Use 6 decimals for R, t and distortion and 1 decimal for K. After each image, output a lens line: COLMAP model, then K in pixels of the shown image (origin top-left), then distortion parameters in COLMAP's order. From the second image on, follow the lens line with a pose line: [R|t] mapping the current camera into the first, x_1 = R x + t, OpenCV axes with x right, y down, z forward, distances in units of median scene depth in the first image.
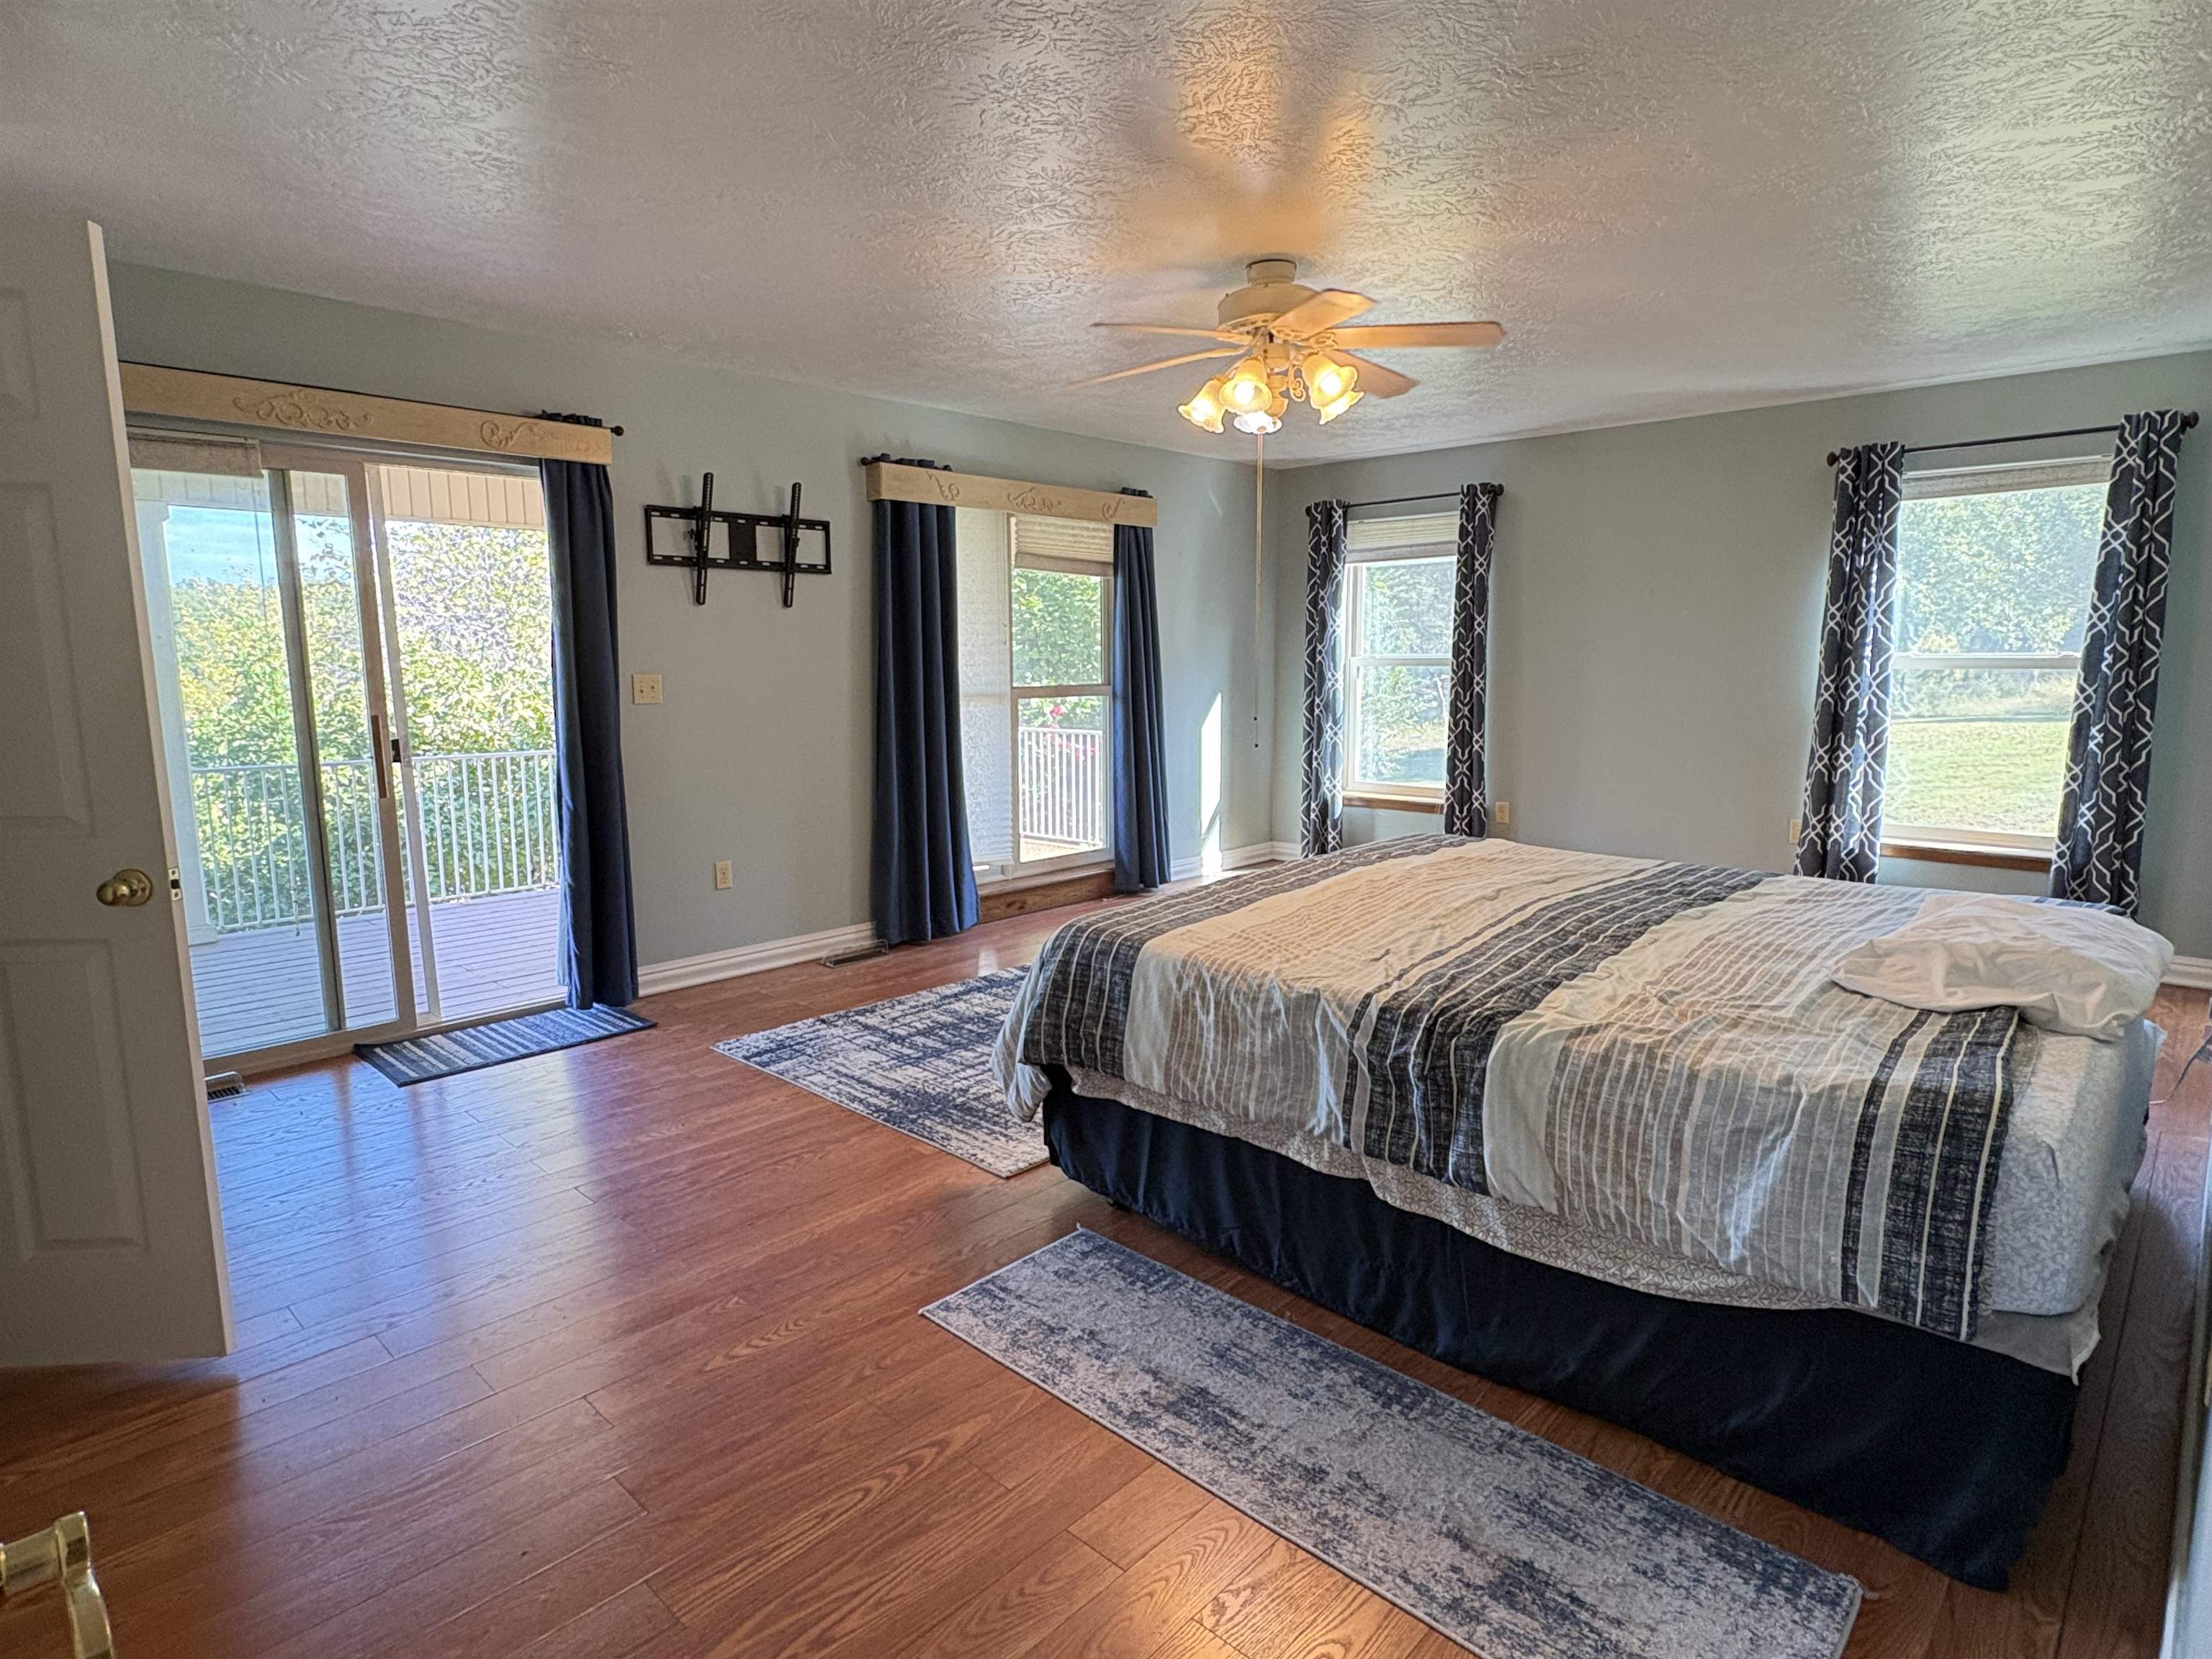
lens RADIAL K [[1210.9, 0, 1103.5], [0, 1210.9, 835.5], [0, 0, 1]] dist [-0.000210, 0.000262]
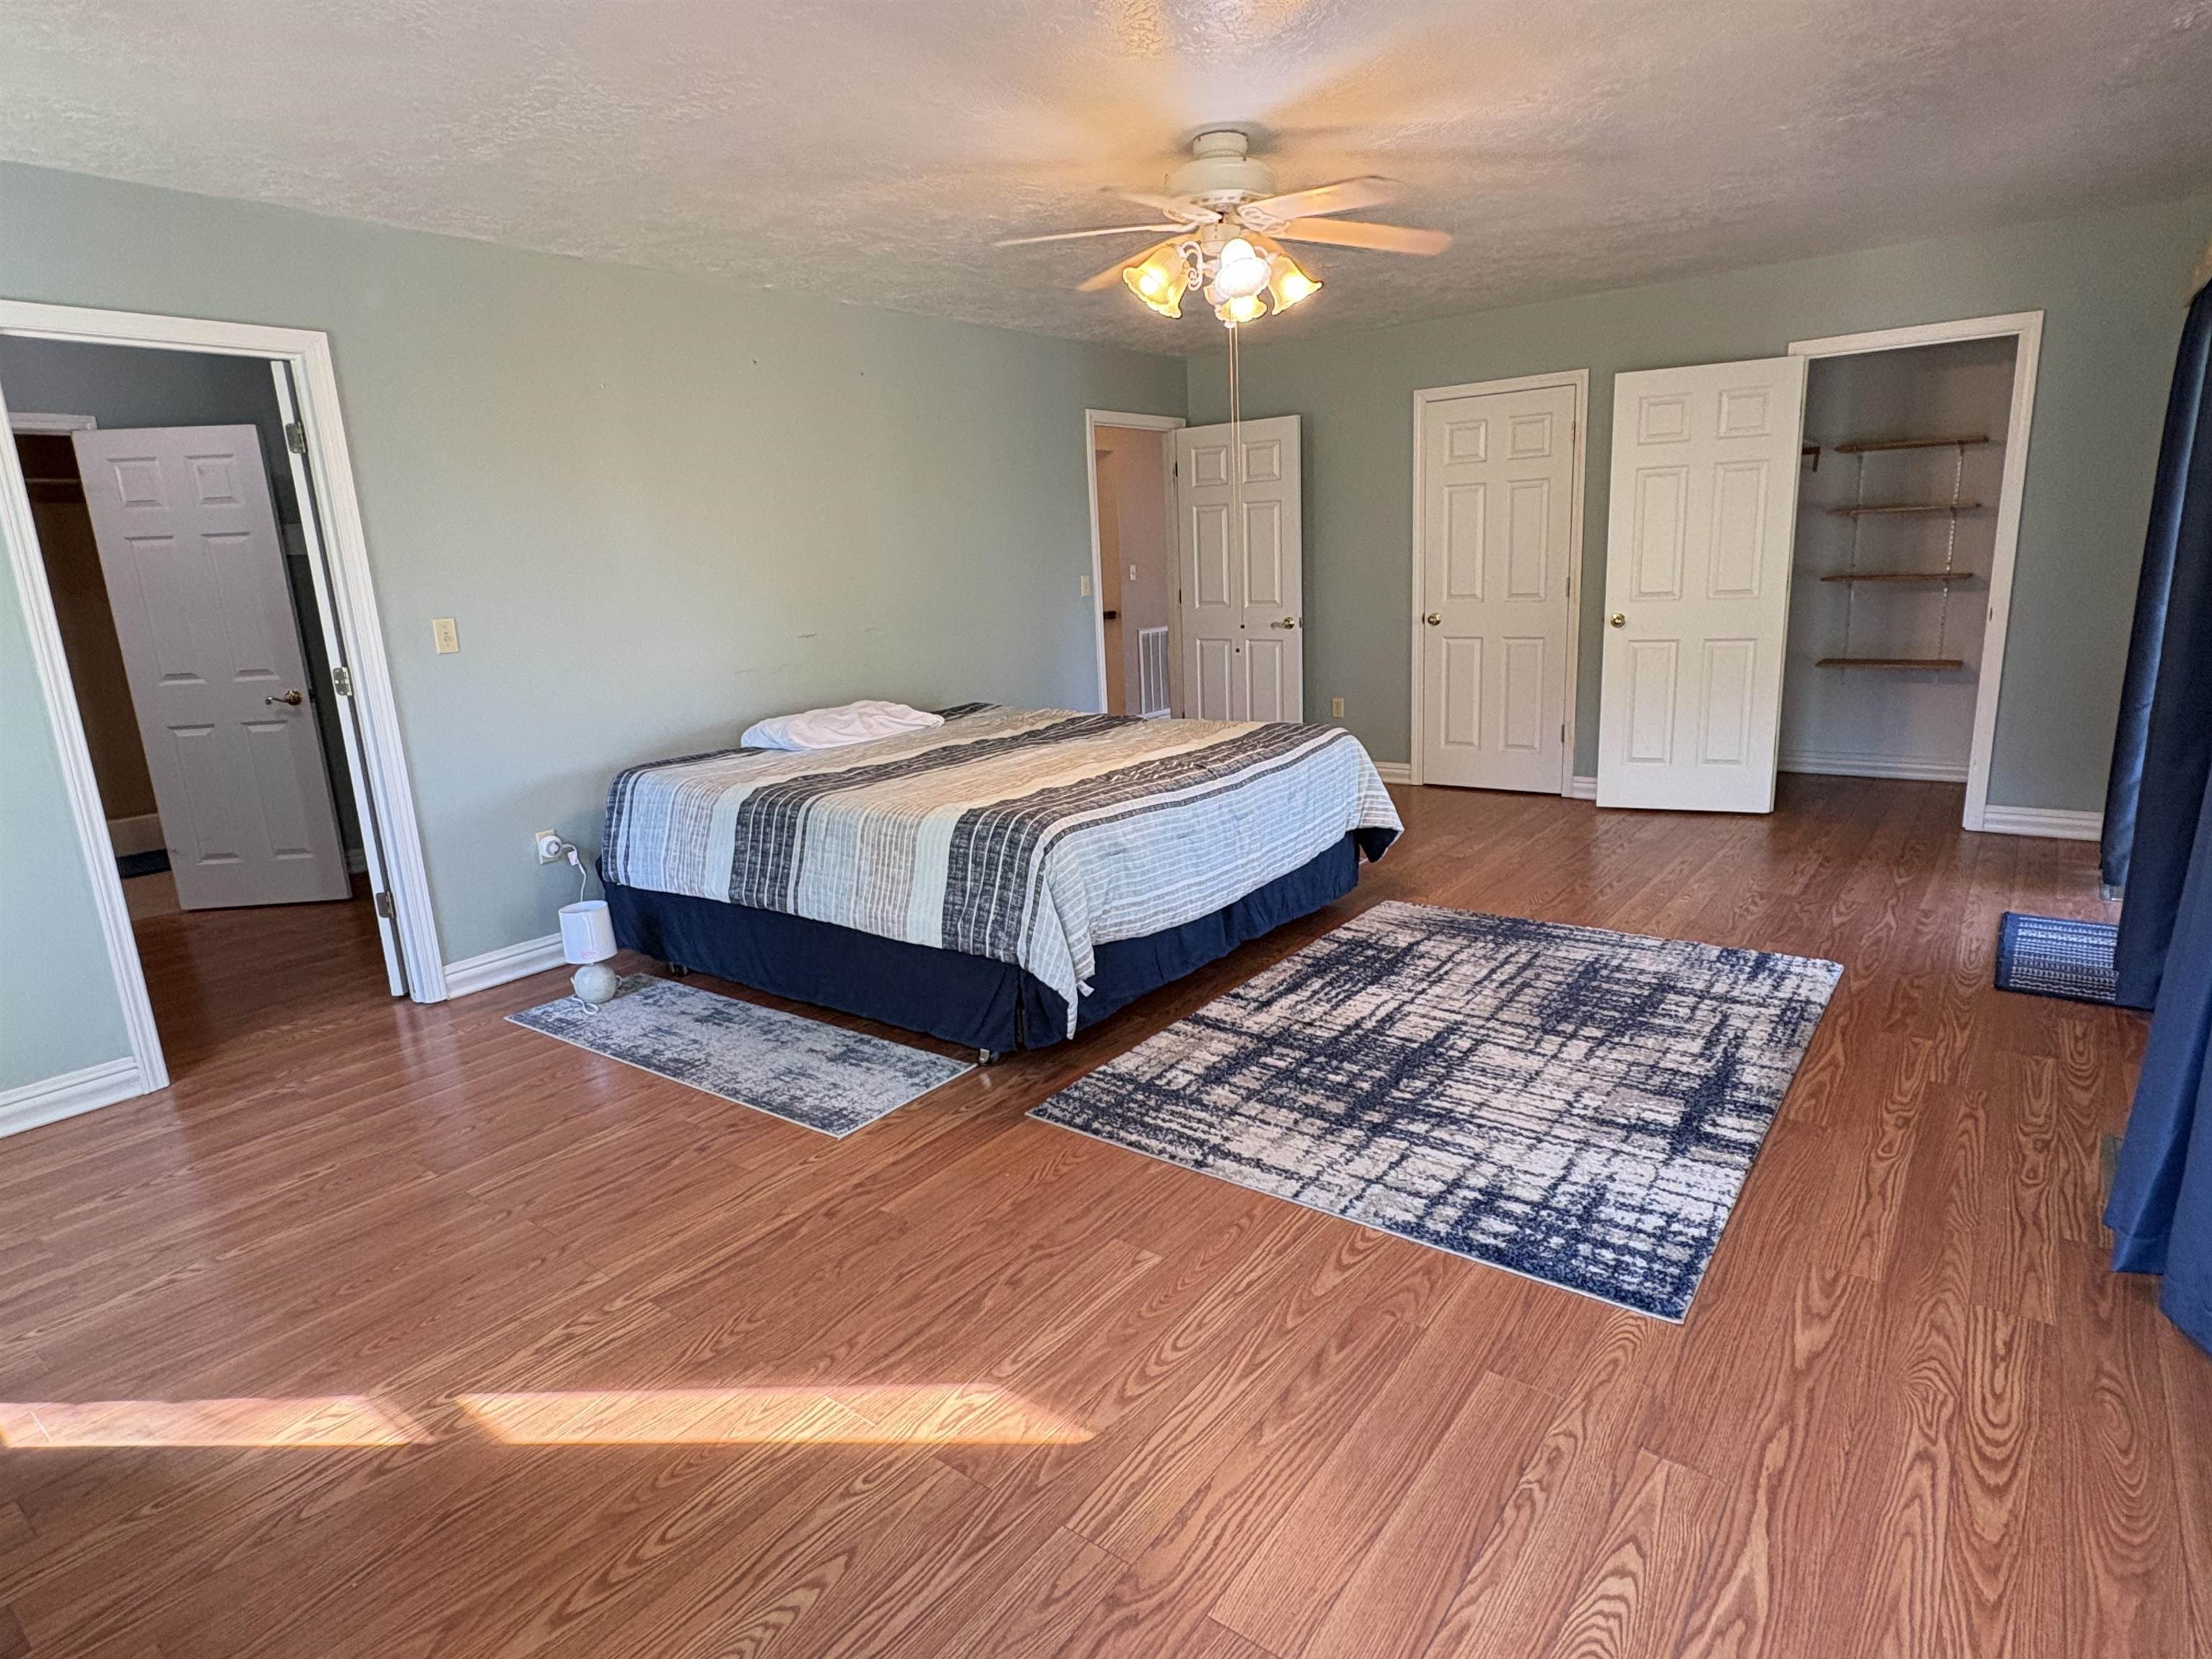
lens RADIAL K [[1210.9, 0, 1110.2], [0, 1210.9, 828.7], [0, 0, 1]] dist [-0.000210, 0.000262]
pose [[-0.991796, 0.076907, -0.102106, 0.290893], [0.033649, 0.927671, 0.371880, -0.263855], [0.123321, 0.365394, -0.922648, 1.657124]]
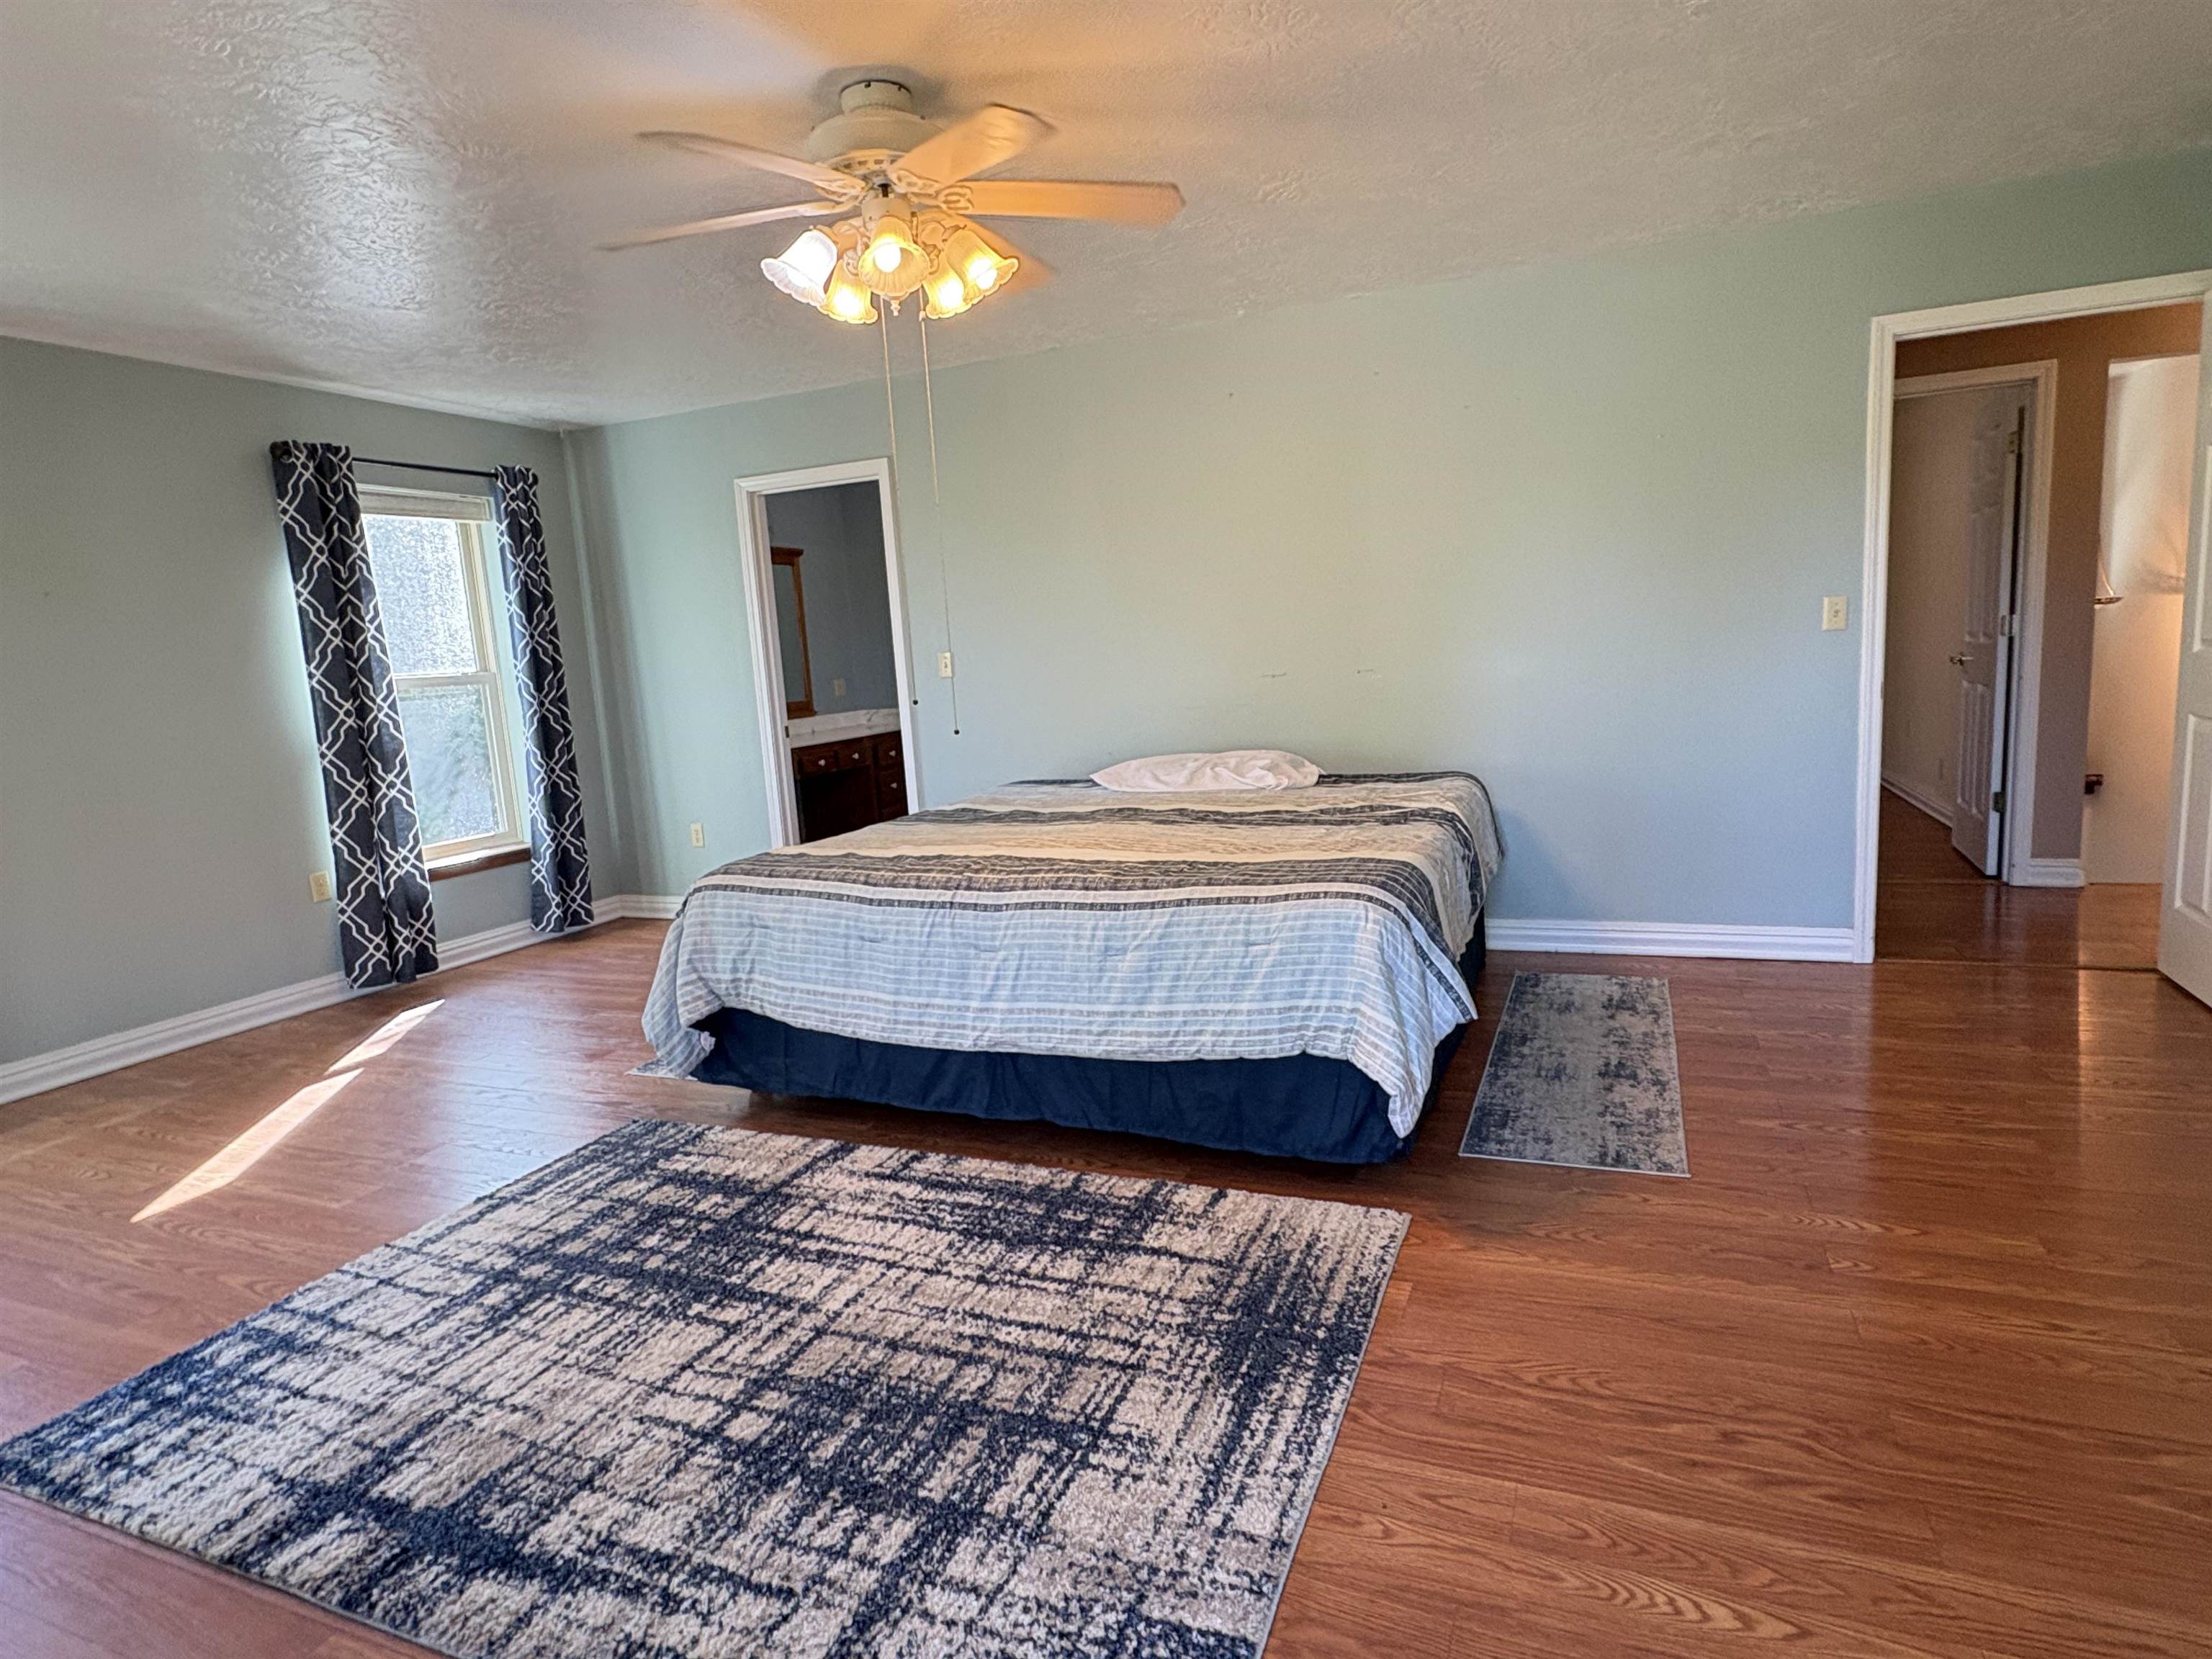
lens RADIAL K [[1210.9, 0, 1108.9], [0, 1210.9, 831.2], [0, 0, 1]] dist [-0.000210, 0.000262]
pose [[-0.359449, -0.112063, 0.926411, -0.529153], [0.206568, 0.958579, 0.196103, -0.121602], [-0.910014, 0.261856, -0.321412, 0.993442]]
